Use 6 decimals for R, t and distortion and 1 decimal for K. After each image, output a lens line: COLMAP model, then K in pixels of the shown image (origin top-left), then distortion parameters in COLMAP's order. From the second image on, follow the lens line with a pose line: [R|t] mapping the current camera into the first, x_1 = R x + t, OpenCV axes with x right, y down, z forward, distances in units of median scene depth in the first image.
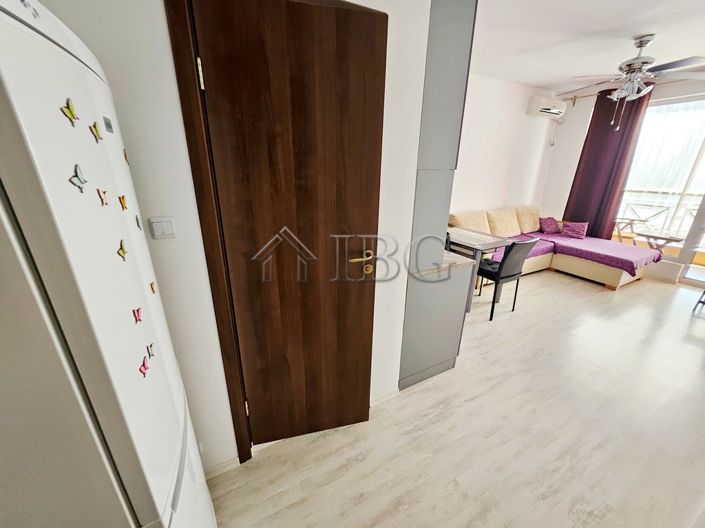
lens RADIAL K [[278.6, 0, 353.3], [0, 278.6, 259.4], [0, 0, 1]] dist [-0.002206, -0.000198]
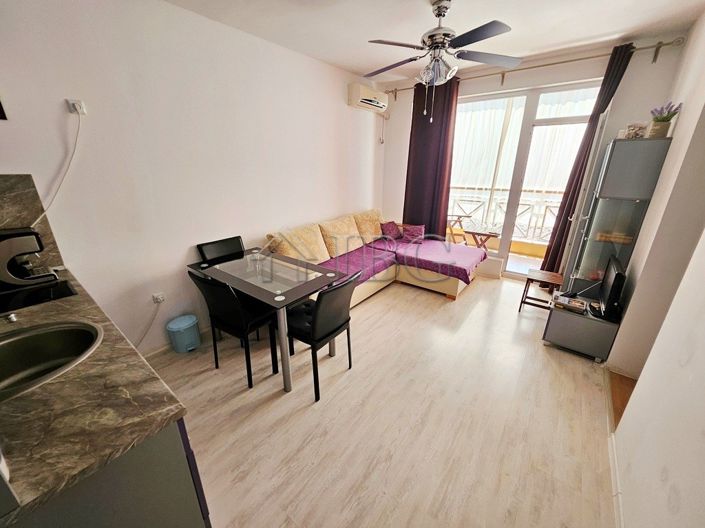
lens RADIAL K [[280.1, 0, 349.1], [0, 280.1, 263.3], [0, 0, 1]] dist [-0.001571, -0.000639]
pose [[0.912870, -0.150227, 0.379605, 0.226101], [0.144590, 0.988535, 0.043498, -0.080689], [-0.381788, 0.015179, 0.924125, 0.215779]]
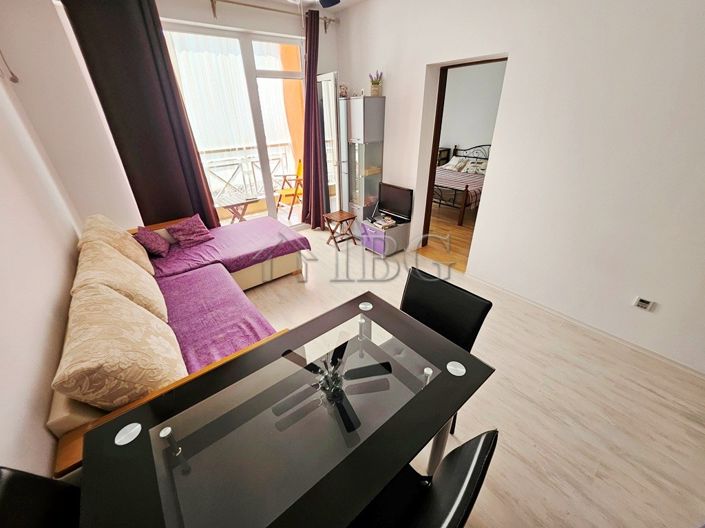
lens RADIAL K [[280.1, 0, 349.1], [0, 280.1, 263.3], [0, 0, 1]] dist [-0.001571, -0.000639]
pose [[-0.187864, -0.473151, 0.860718, 0.135023], [0.342962, 0.789561, 0.508892, -0.249309], [-0.920372, 0.390796, 0.013943, 0.676240]]
